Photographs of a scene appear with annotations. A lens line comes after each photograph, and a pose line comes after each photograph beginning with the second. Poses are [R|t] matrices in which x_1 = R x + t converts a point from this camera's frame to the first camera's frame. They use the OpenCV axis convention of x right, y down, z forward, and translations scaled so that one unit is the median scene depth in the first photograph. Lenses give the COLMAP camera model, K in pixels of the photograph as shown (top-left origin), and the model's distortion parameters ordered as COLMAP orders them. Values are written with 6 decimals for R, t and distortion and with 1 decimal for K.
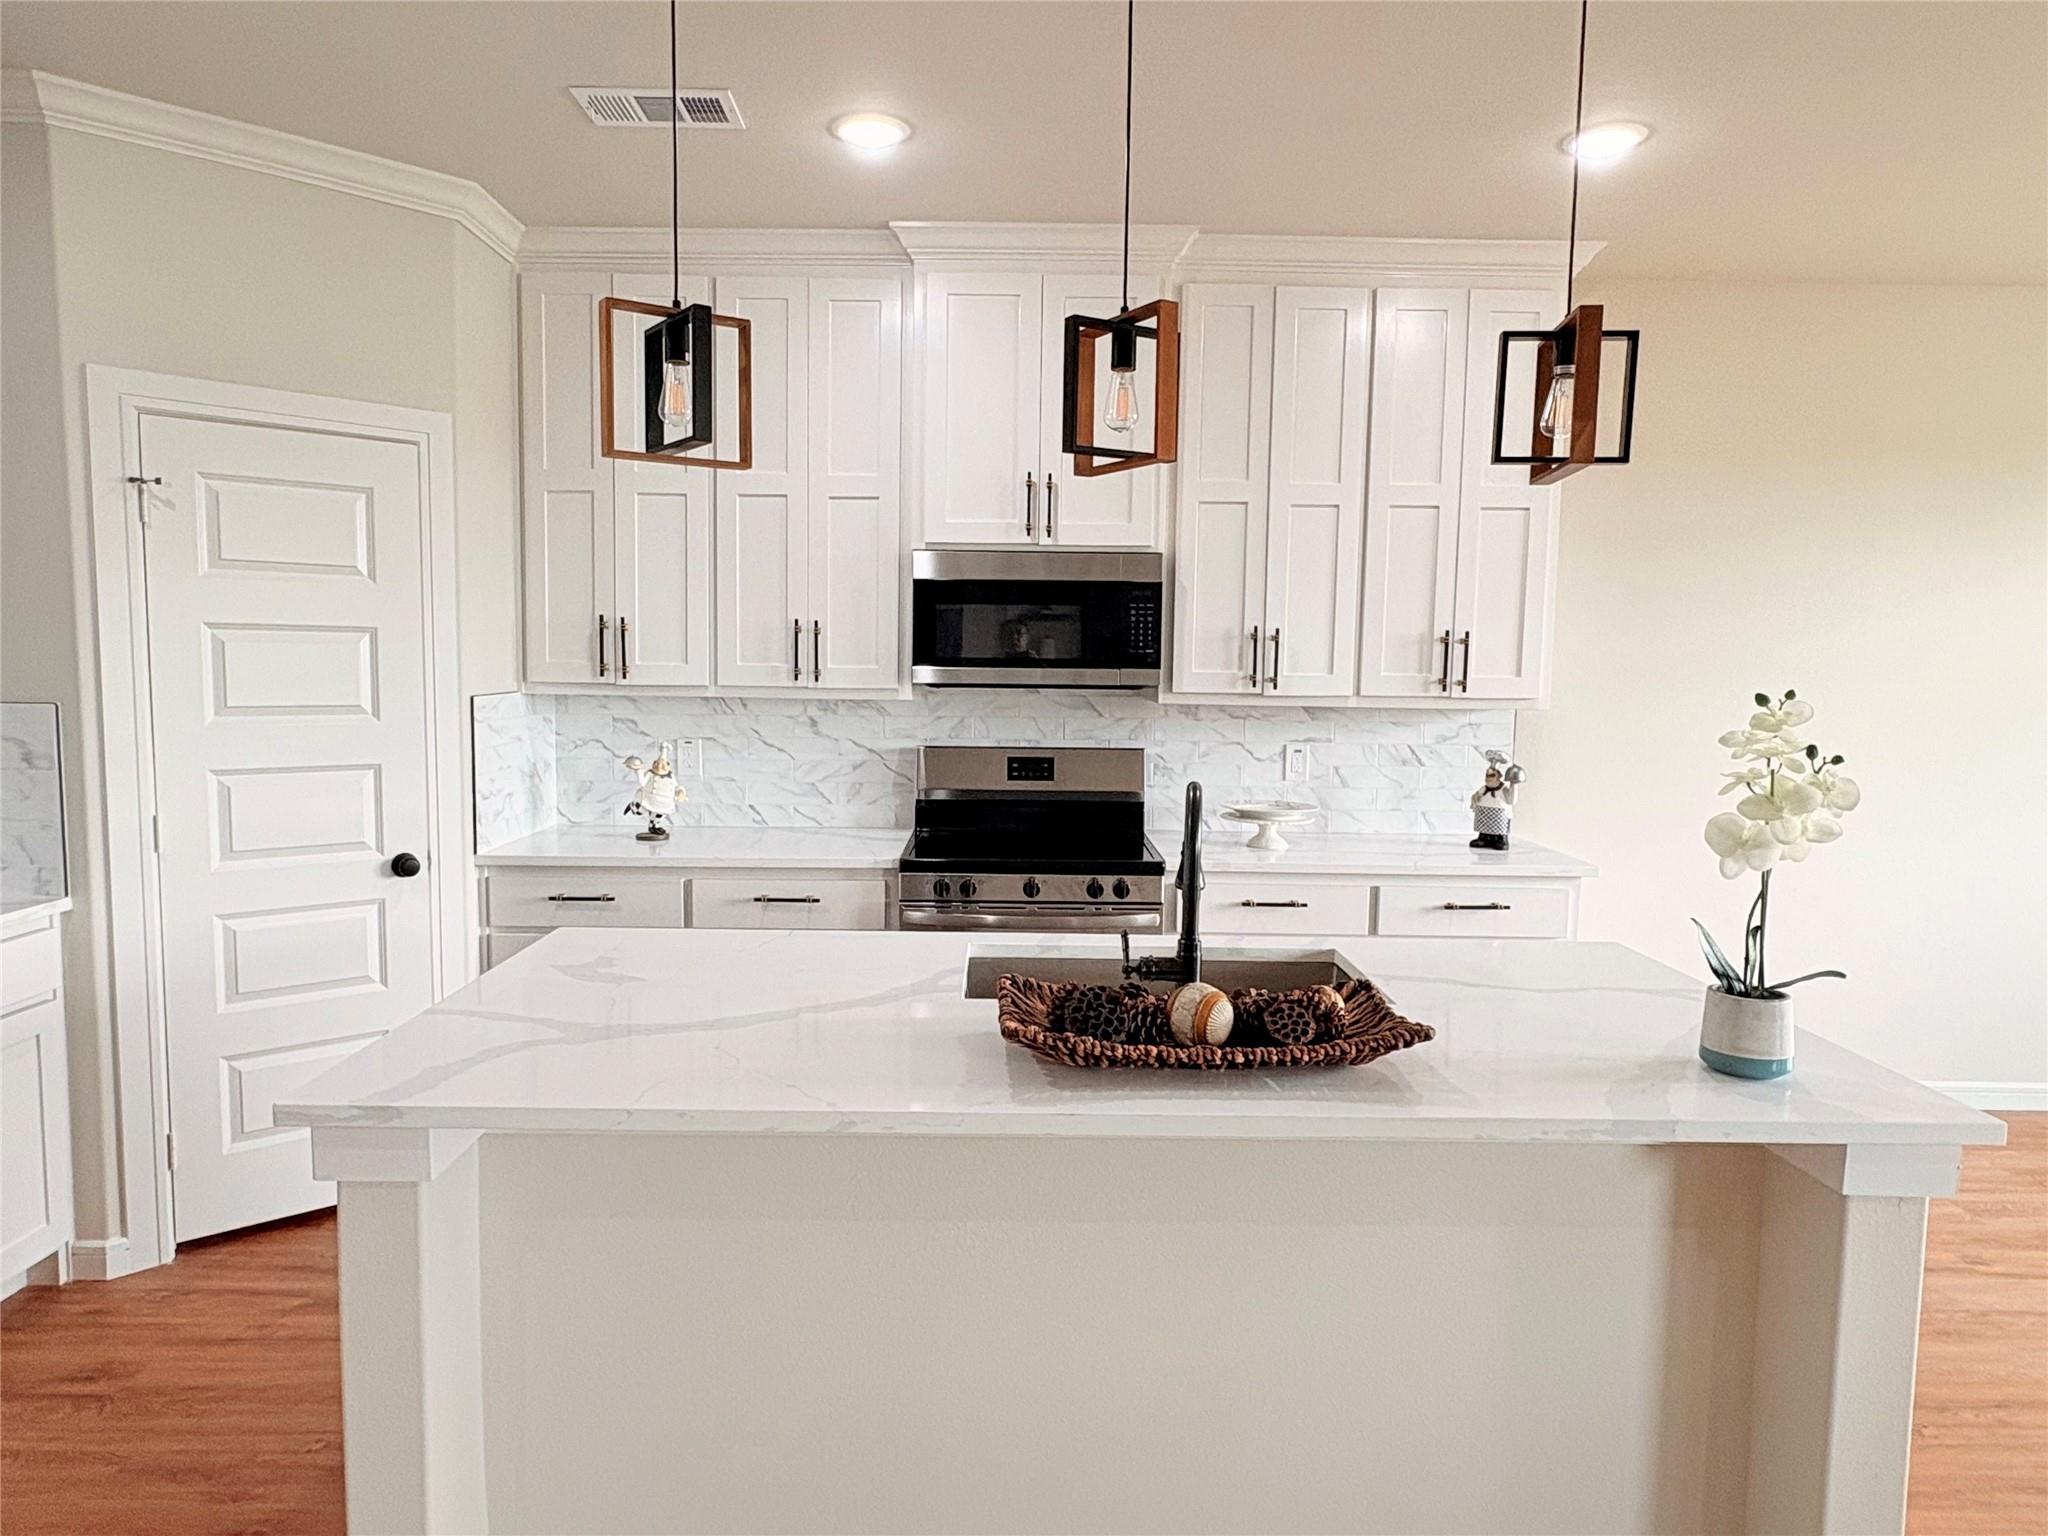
lens RADIAL K [[1255.6, 0, 1015.9], [0, 1255.6, 766.6], [0, 0, 1]] dist [-0.006535, -0.001571]
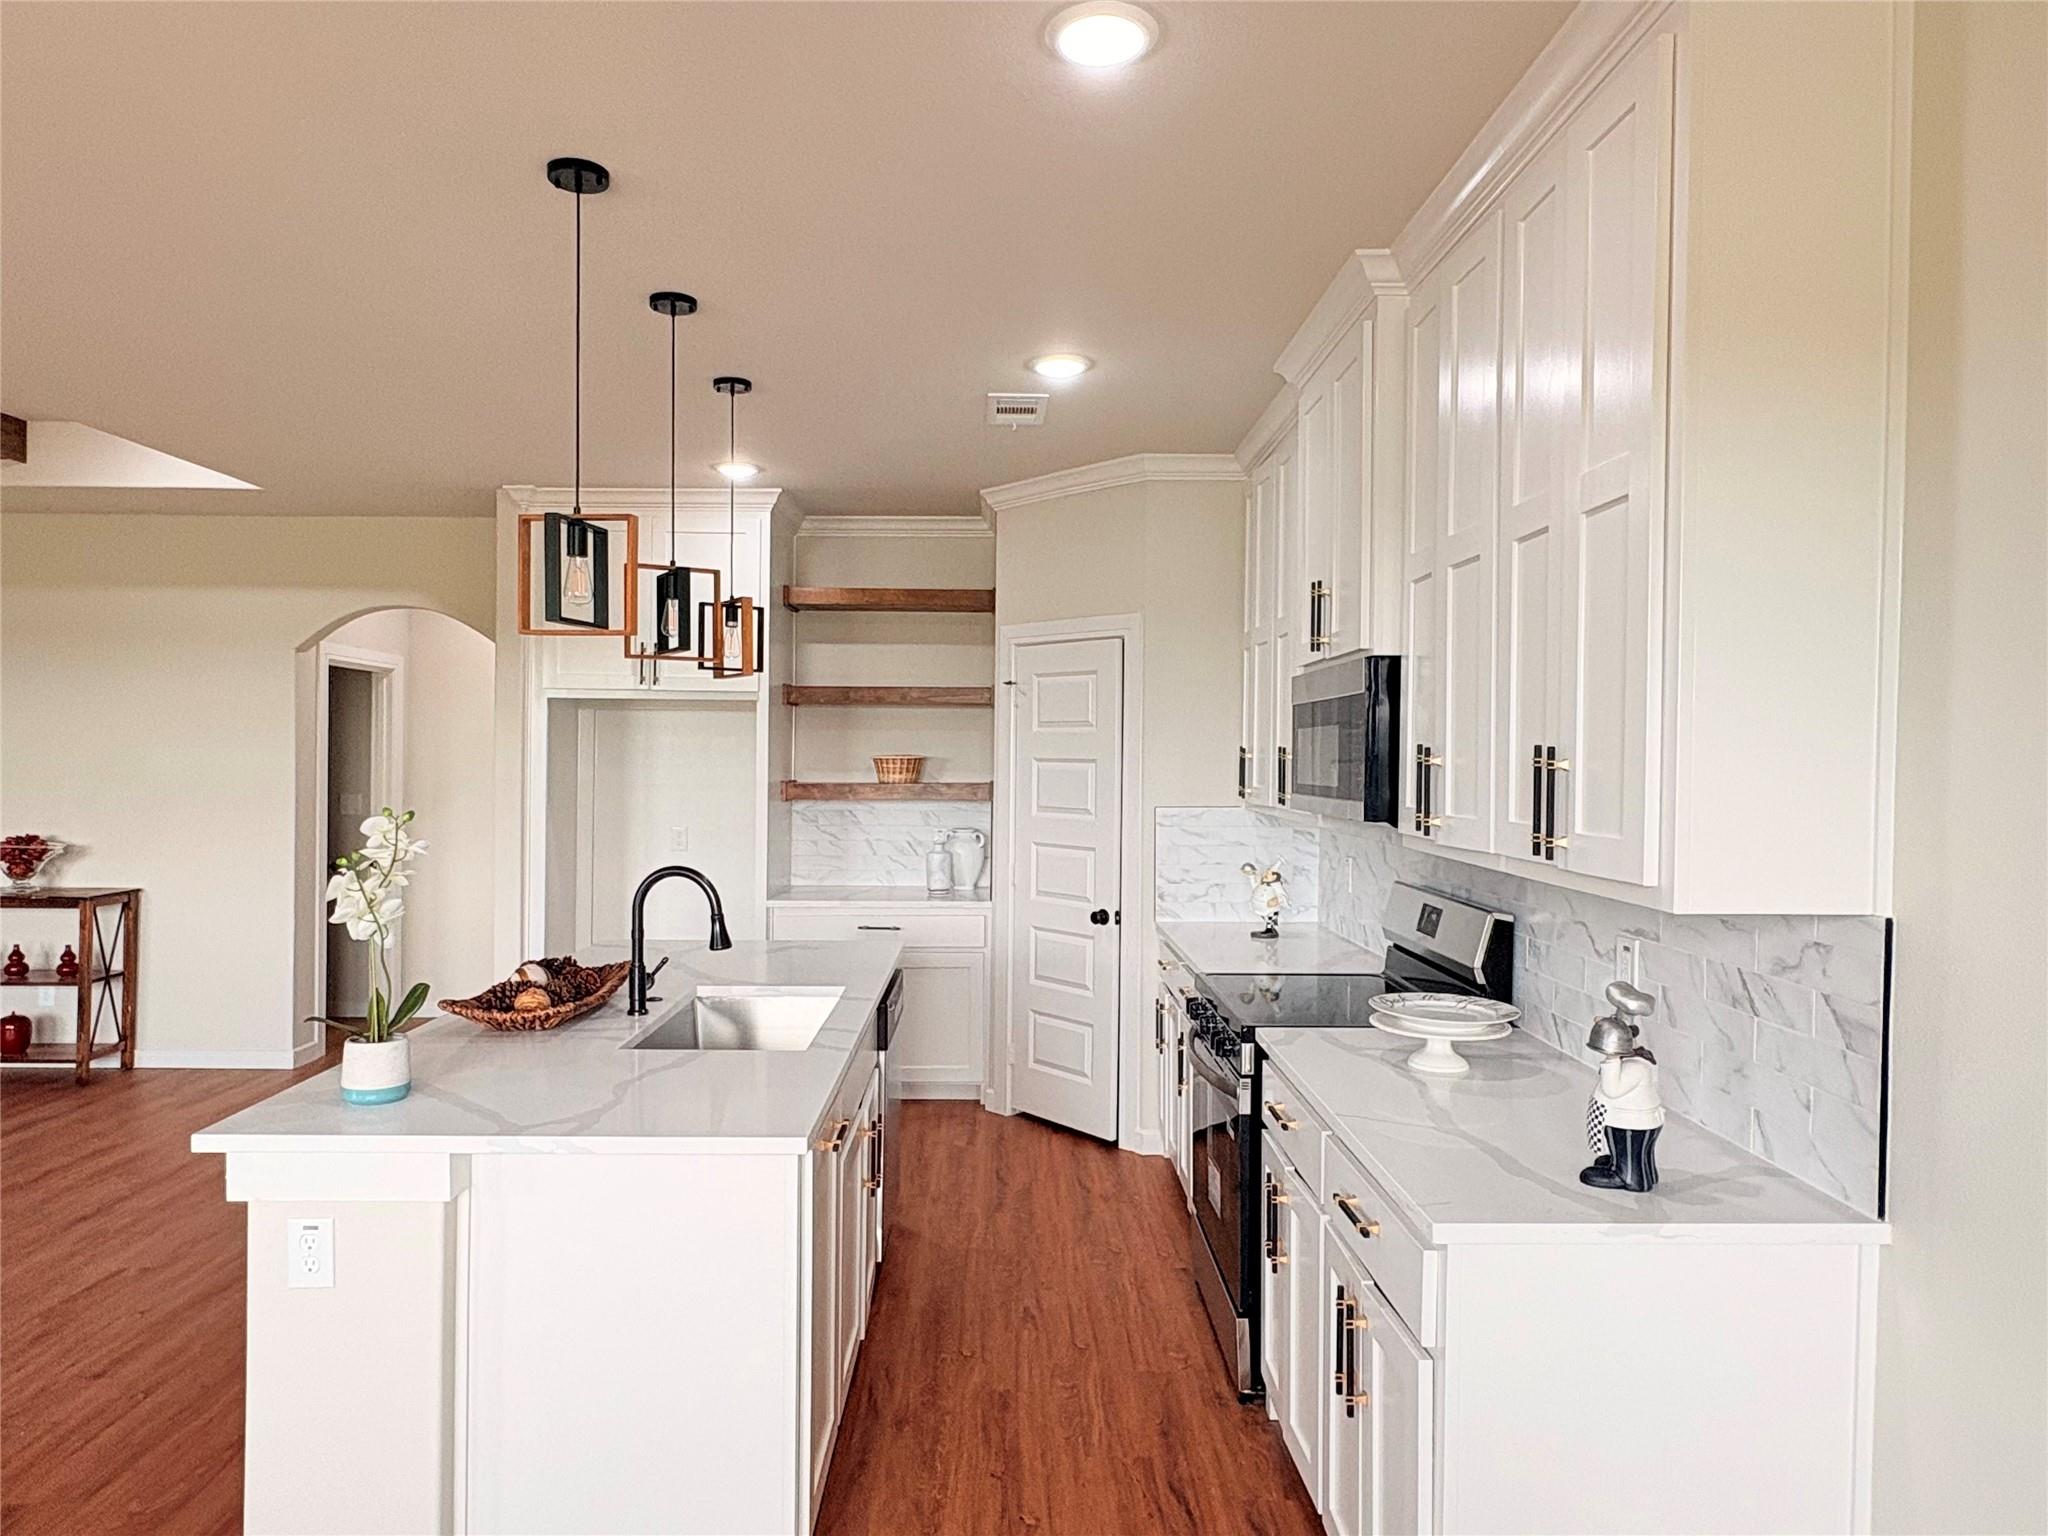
lens RADIAL K [[1255.6, 0, 1015.9], [0, 1255.6, 766.6], [0, 0, 1]] dist [-0.006535, -0.001571]
pose [[0.006838, -0.002202, -0.999974, 0.878643], [-0.093466, 0.995618, -0.002831, -0.074979], [0.995599, 0.093483, 0.006602, 0.753980]]
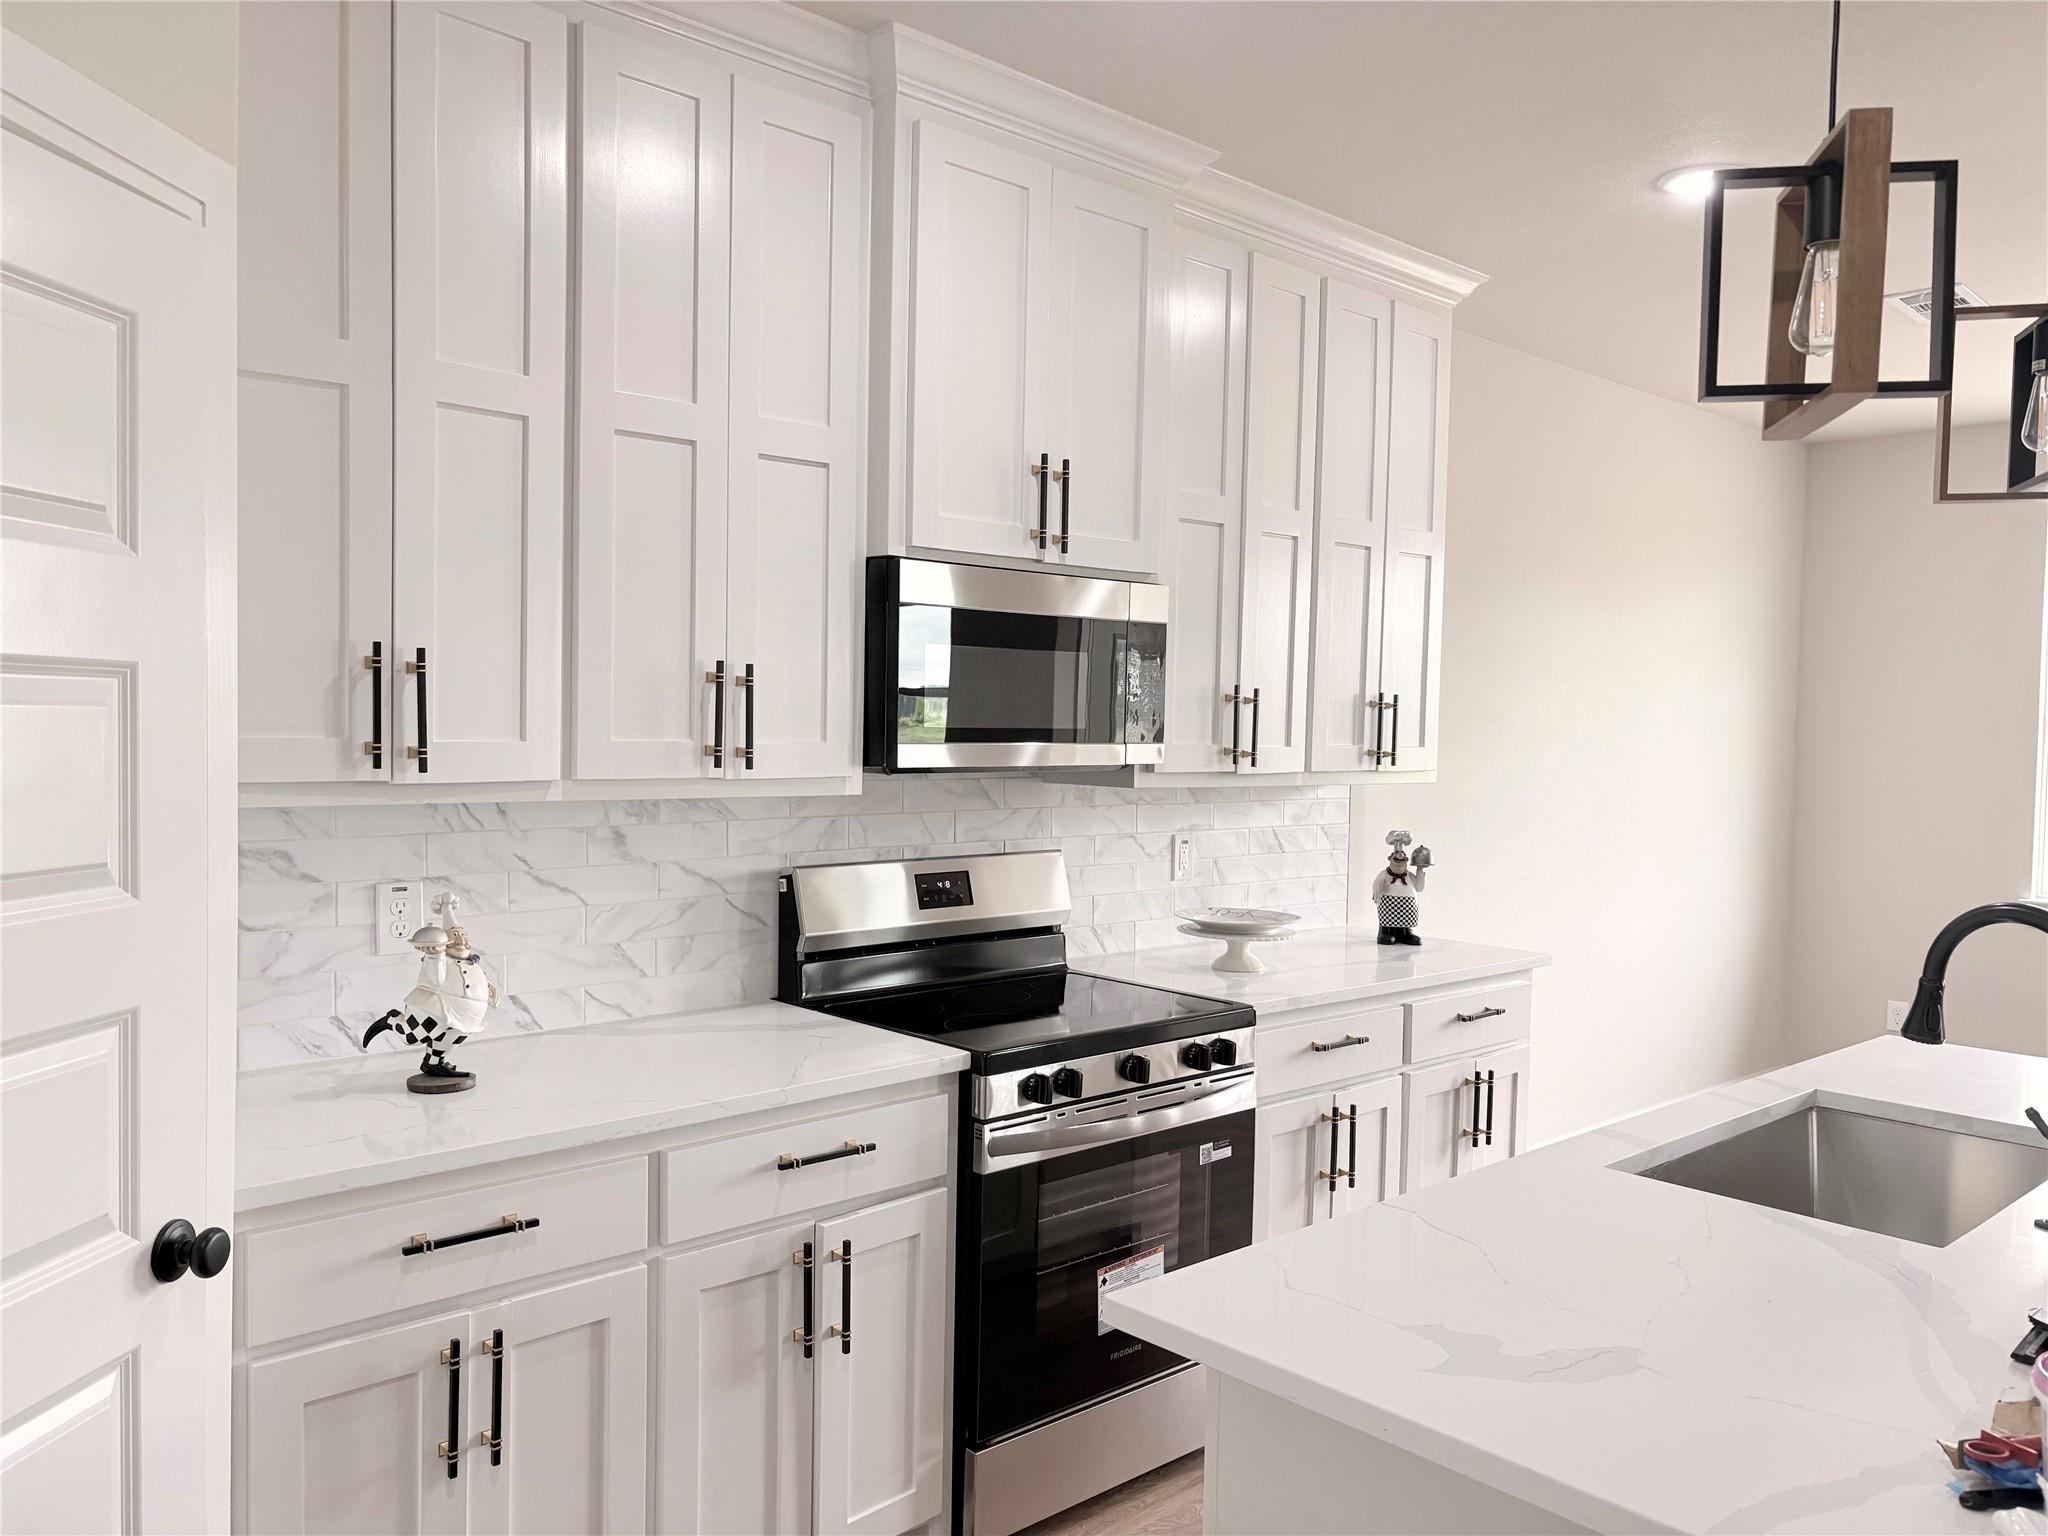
lens RADIAL K [[1545.9, 0, 1024.0], [0, 1545.9, 768.0], [0, 0, 1]] dist [0.129120, -0.230431]
pose [[0.737915, -0.021203, 0.674560, -0.541256], [0.047587, 0.998653, -0.020667, -0.046663], [-0.673214, 0.047350, 0.737930, 0.377954]]
